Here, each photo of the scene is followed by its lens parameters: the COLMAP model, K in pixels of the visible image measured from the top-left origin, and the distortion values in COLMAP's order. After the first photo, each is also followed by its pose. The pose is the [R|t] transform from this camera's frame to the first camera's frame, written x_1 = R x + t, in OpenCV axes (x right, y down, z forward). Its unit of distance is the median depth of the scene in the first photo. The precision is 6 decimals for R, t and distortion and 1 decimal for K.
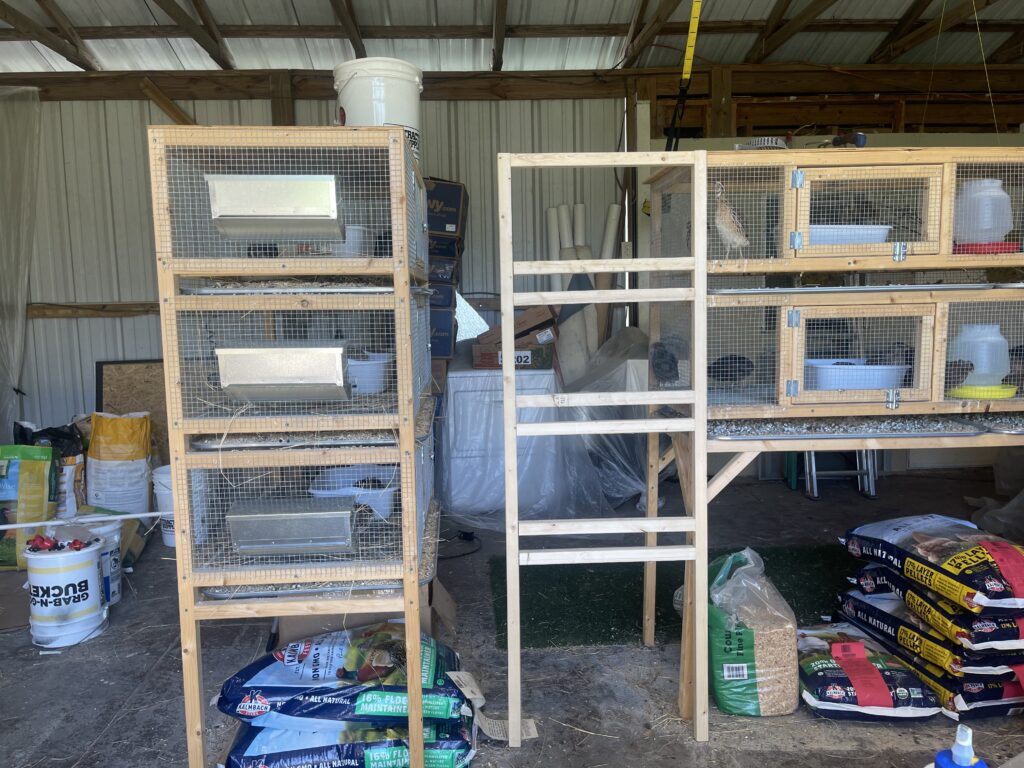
lens RADIAL K [[792.7, 0, 510.0], [0, 792.7, 384.4], [0, 0, 1]] dist [0.078194, -0.092998]
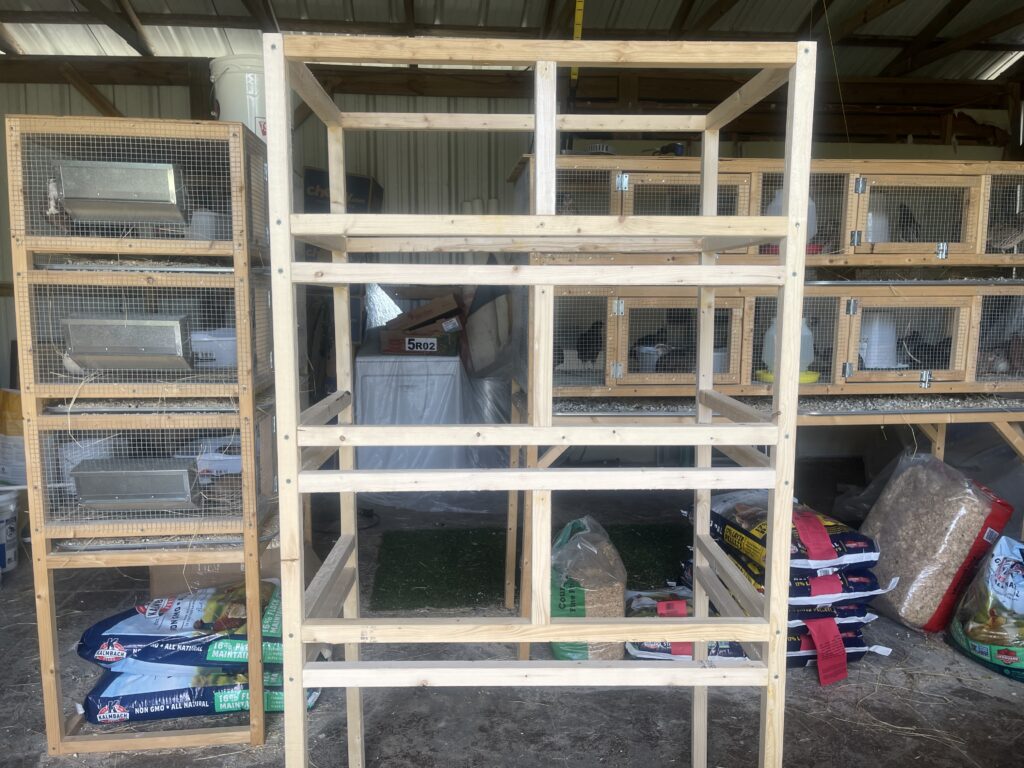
lens RADIAL K [[792.7, 0, 509.6], [0, 792.7, 385.7], [0, 0, 1]] dist [0.078194, -0.092998]
pose [[0.998740, 0.018654, 0.046598, 0.162486], [-0.019056, 0.999785, 0.008217, 0.021275], [-0.046434, -0.009095, 0.998880, -0.109211]]
